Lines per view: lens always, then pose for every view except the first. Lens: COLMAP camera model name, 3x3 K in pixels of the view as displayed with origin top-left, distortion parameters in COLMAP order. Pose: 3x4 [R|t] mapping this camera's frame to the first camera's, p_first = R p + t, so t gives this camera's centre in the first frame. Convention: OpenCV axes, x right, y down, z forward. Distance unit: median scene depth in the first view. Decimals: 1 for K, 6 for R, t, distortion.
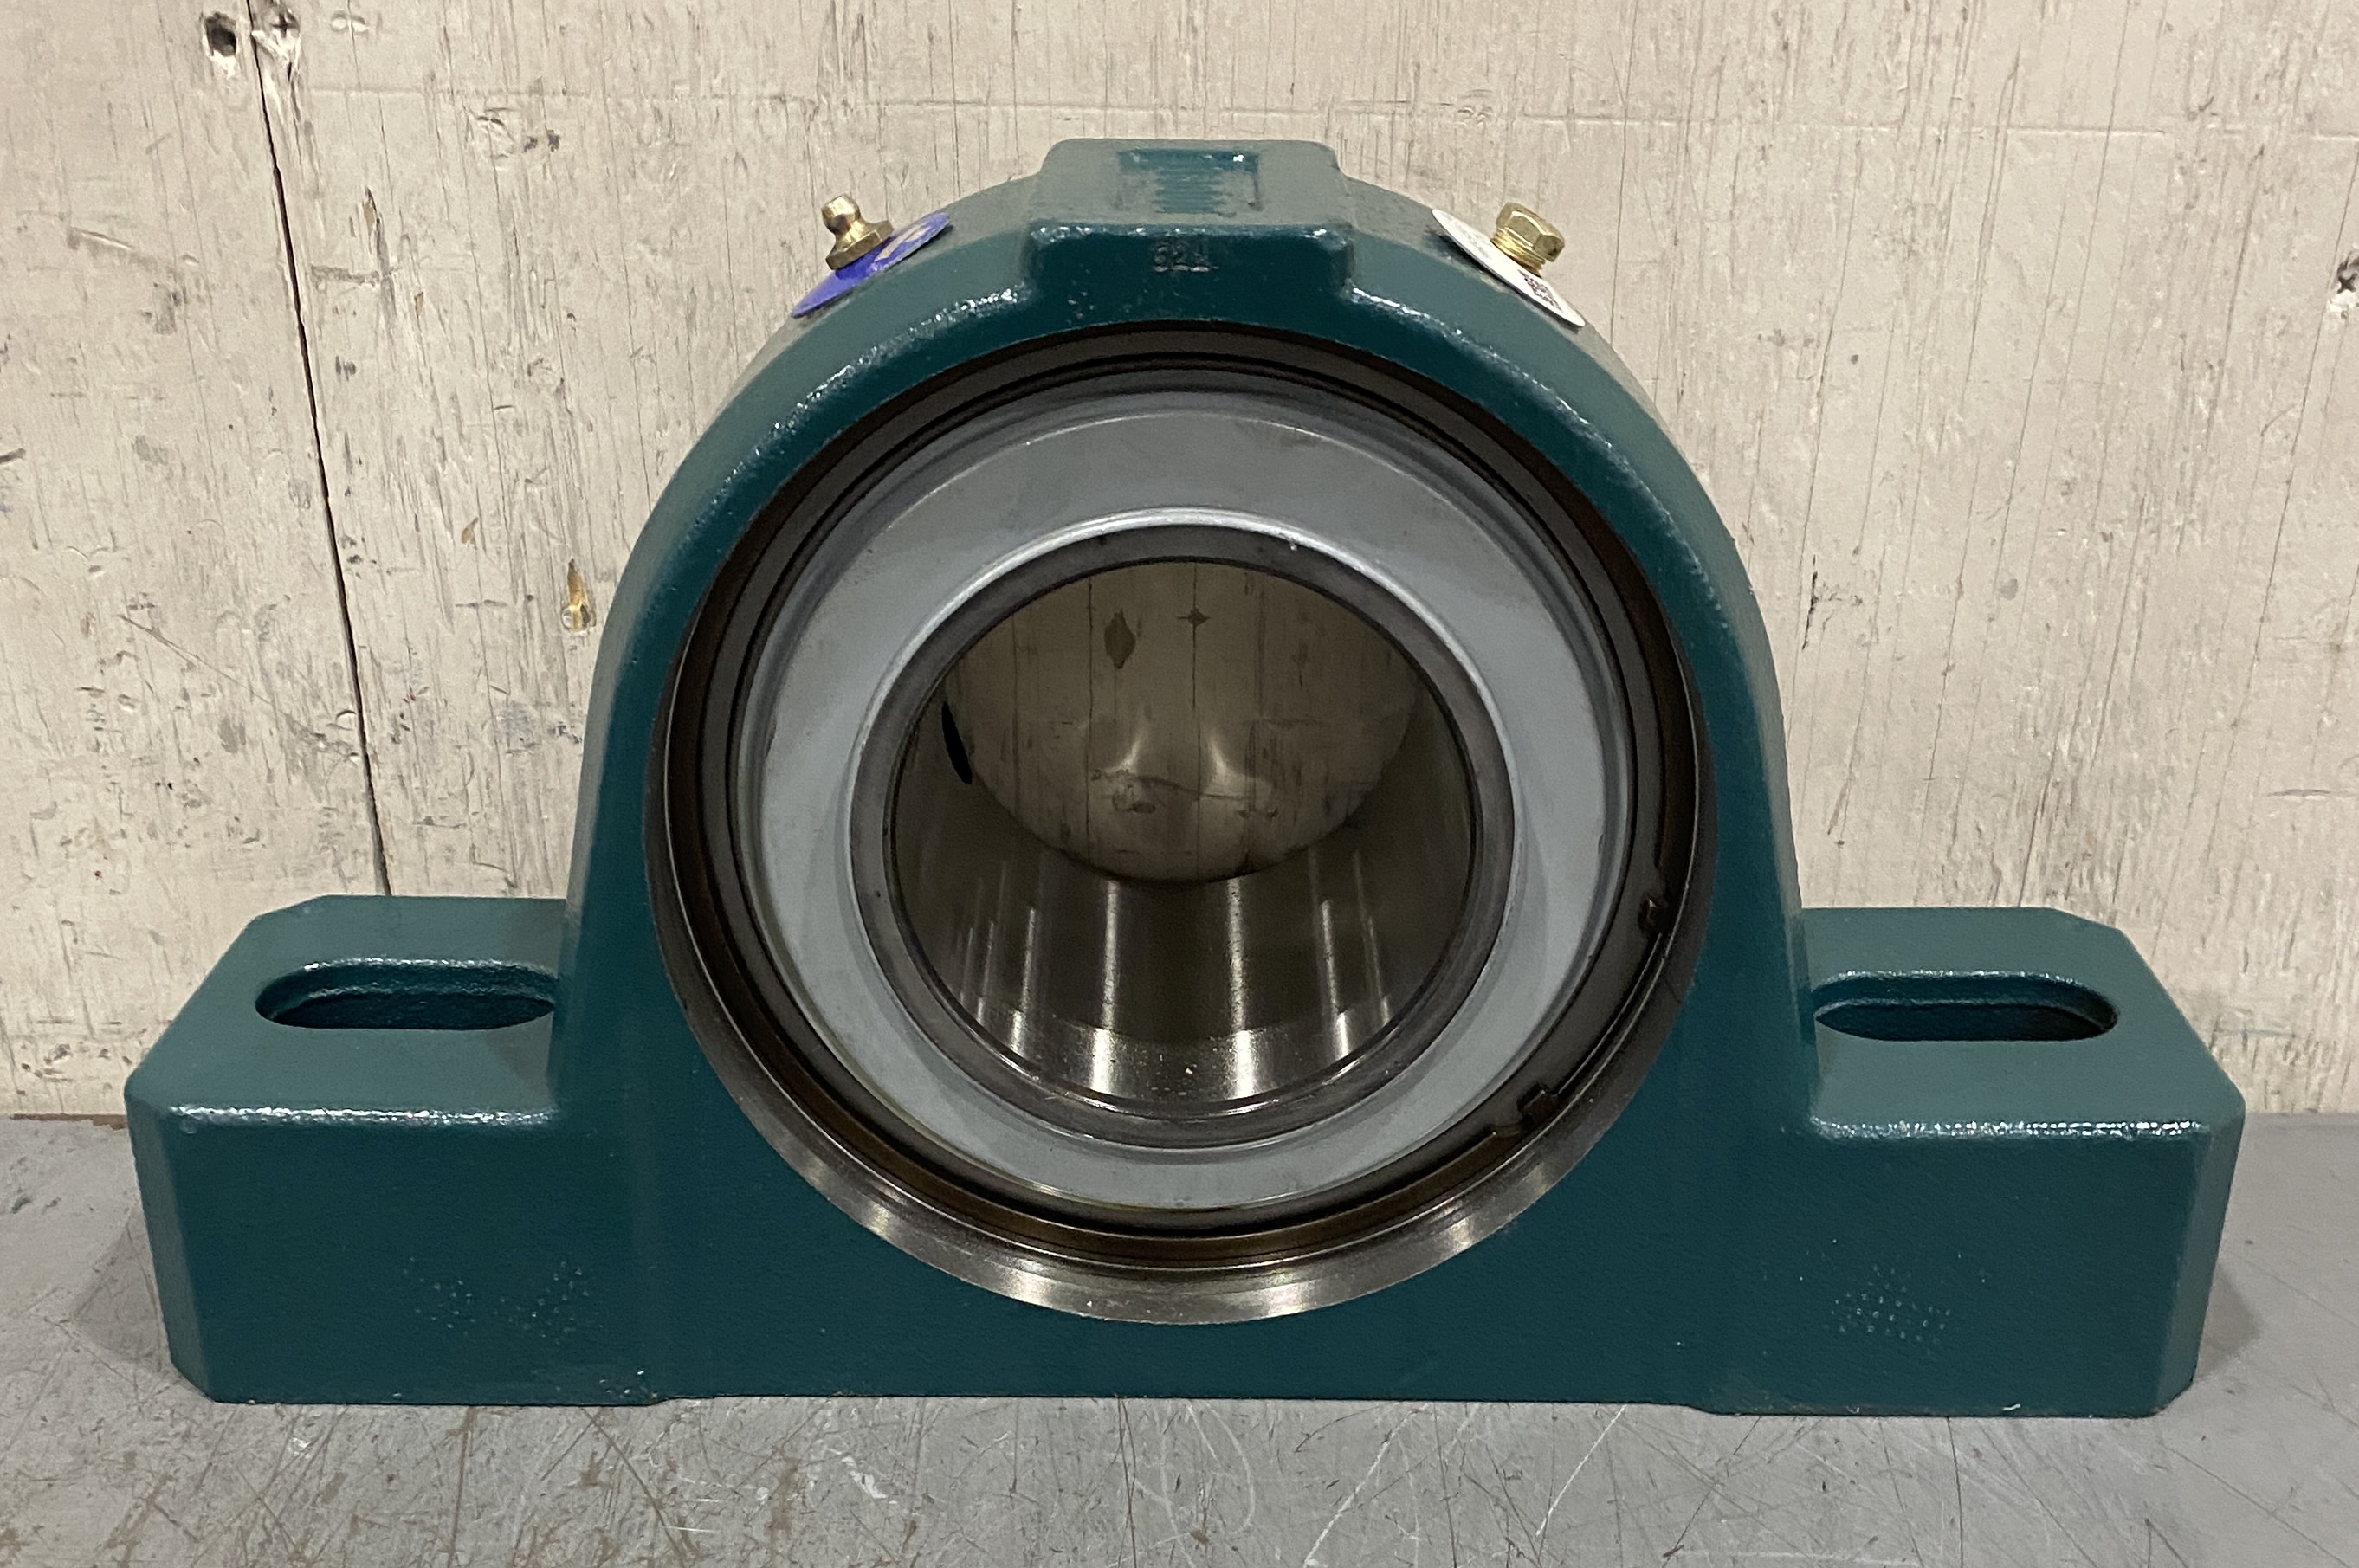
lens RADIAL K [[2037.0, 0, 1196.7], [0, 2037.0, 800.1], [0, 0, 1]] dist [0.012380, -0.022216]
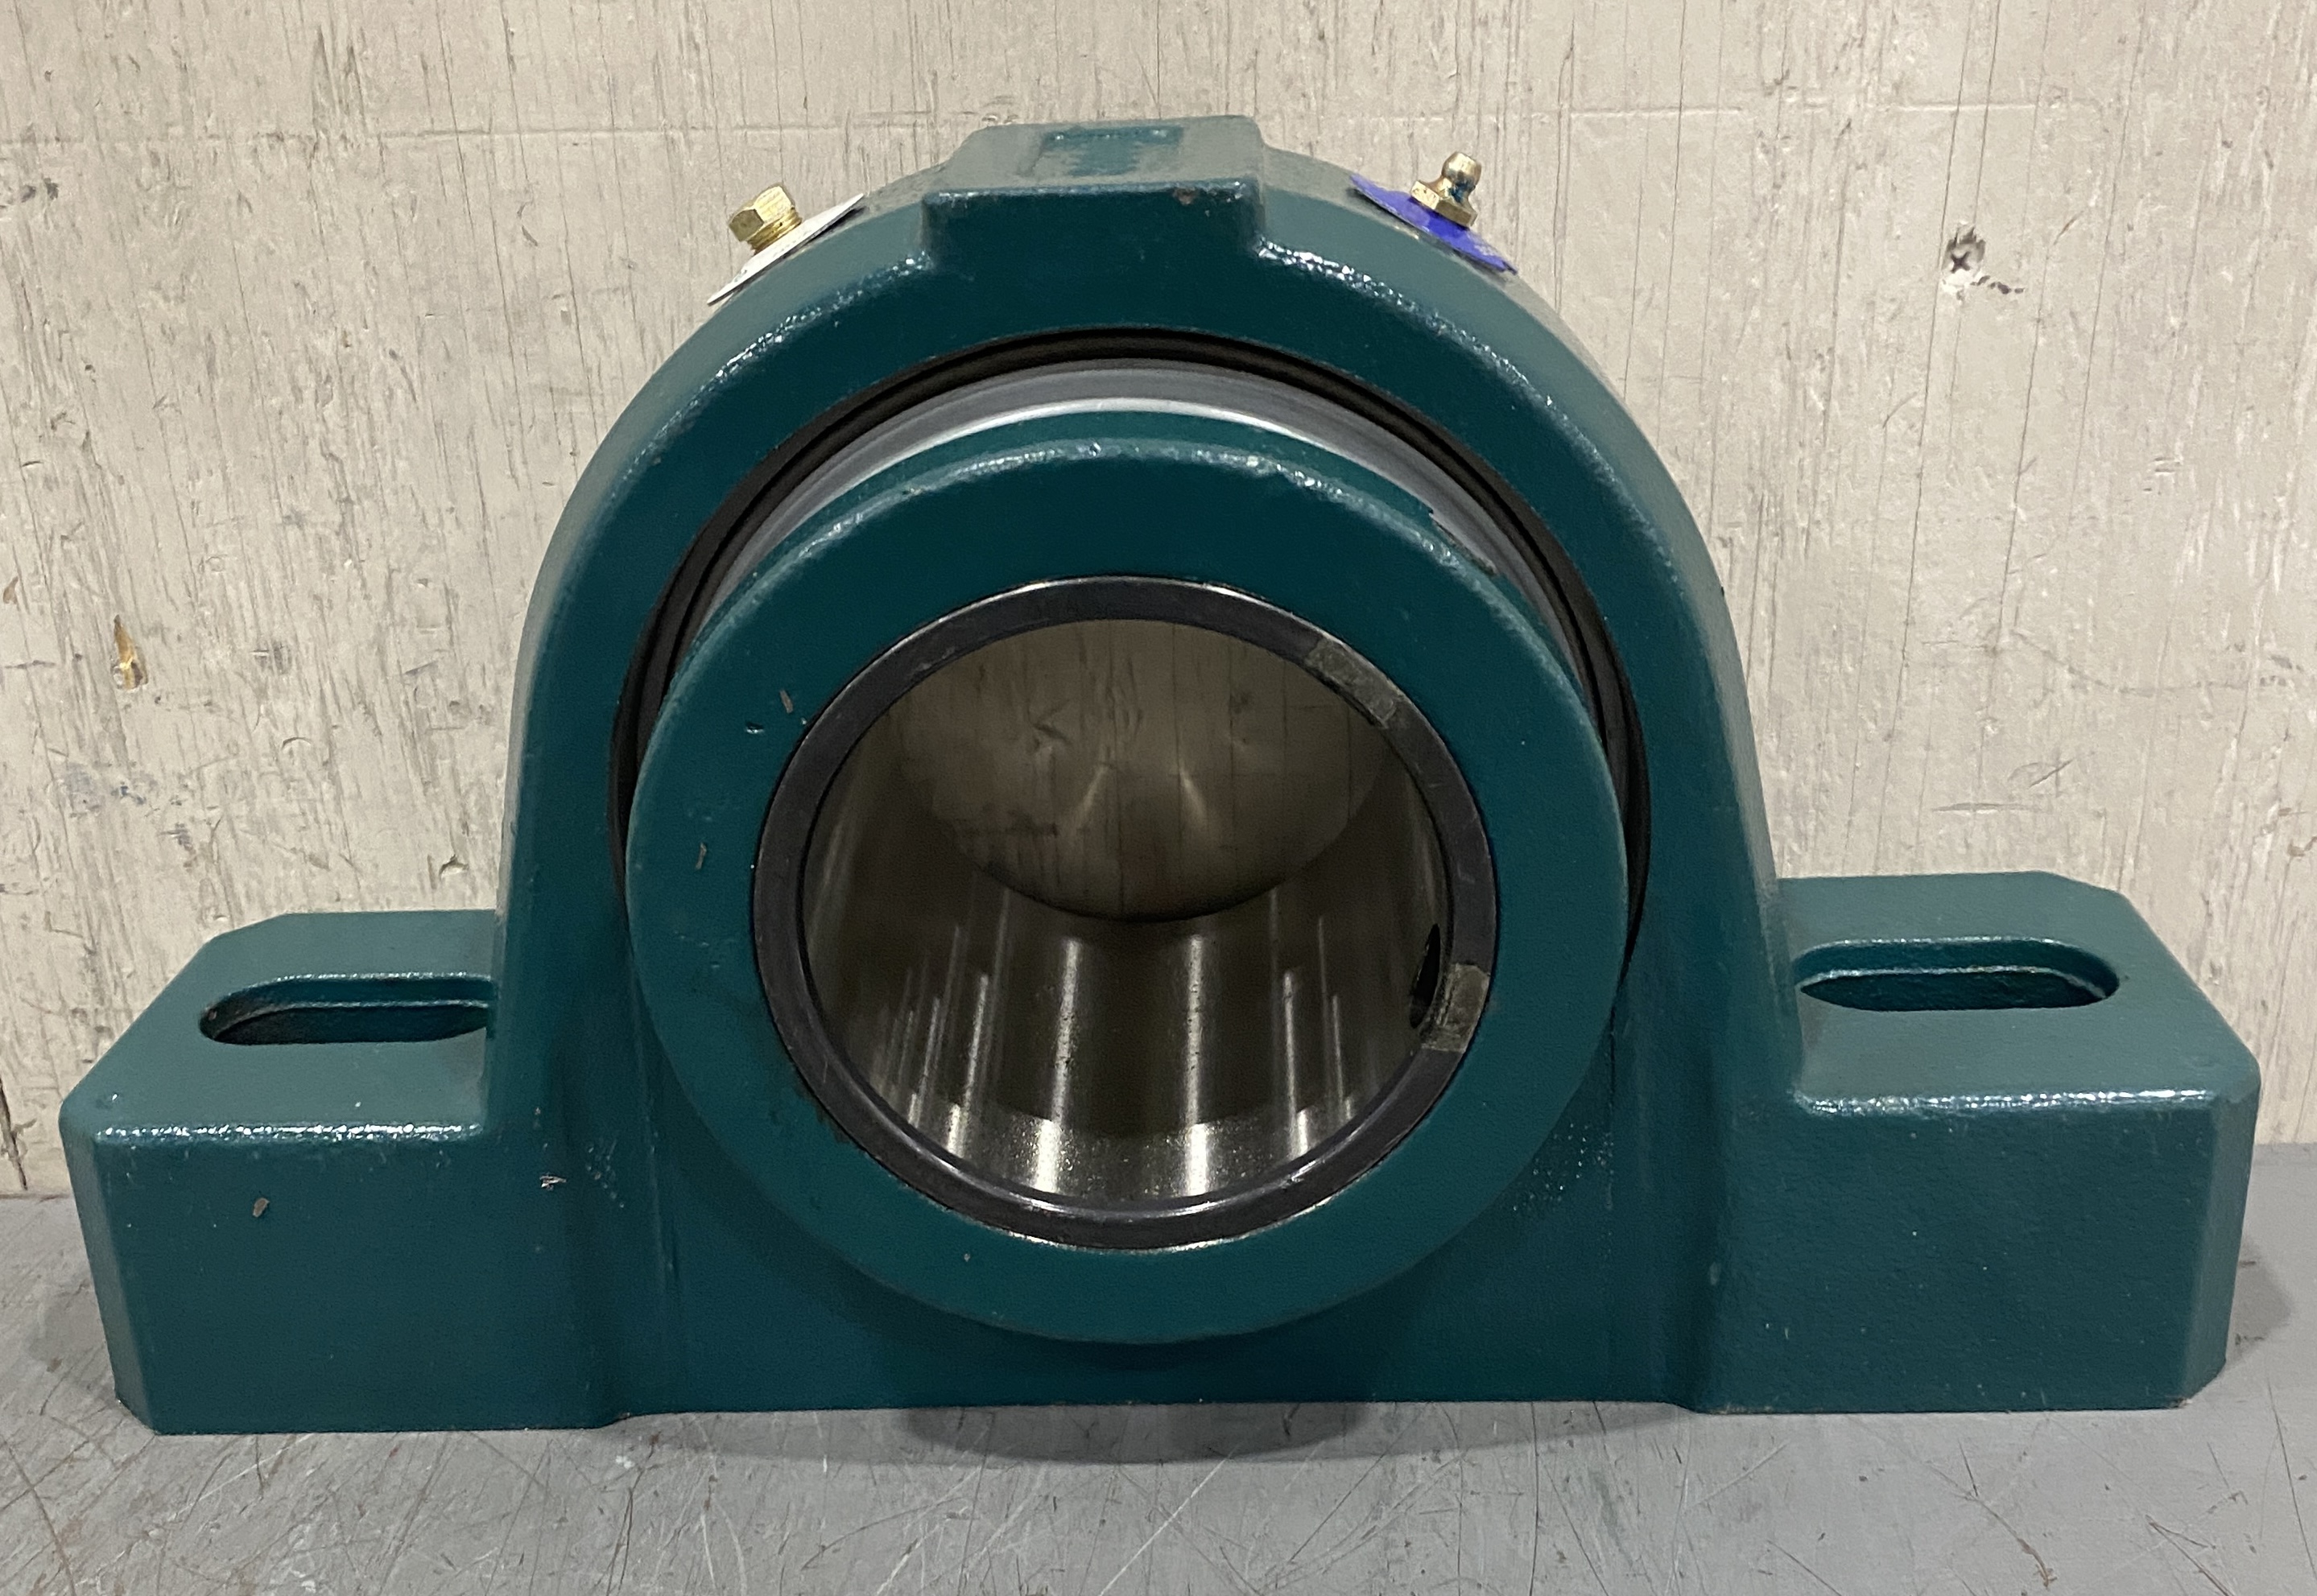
lens RADIAL K [[2106.6, 0, 1165.9], [0, 2106.6, 726.5], [0, 0, 1]] dist [0.000952, 0.000000]
pose [[0.998479, -0.028973, -0.046914, 0.236776], [0.028303, 0.999489, -0.014884, -0.037910], [0.047321, 0.013534, 0.998788, 0.032903]]
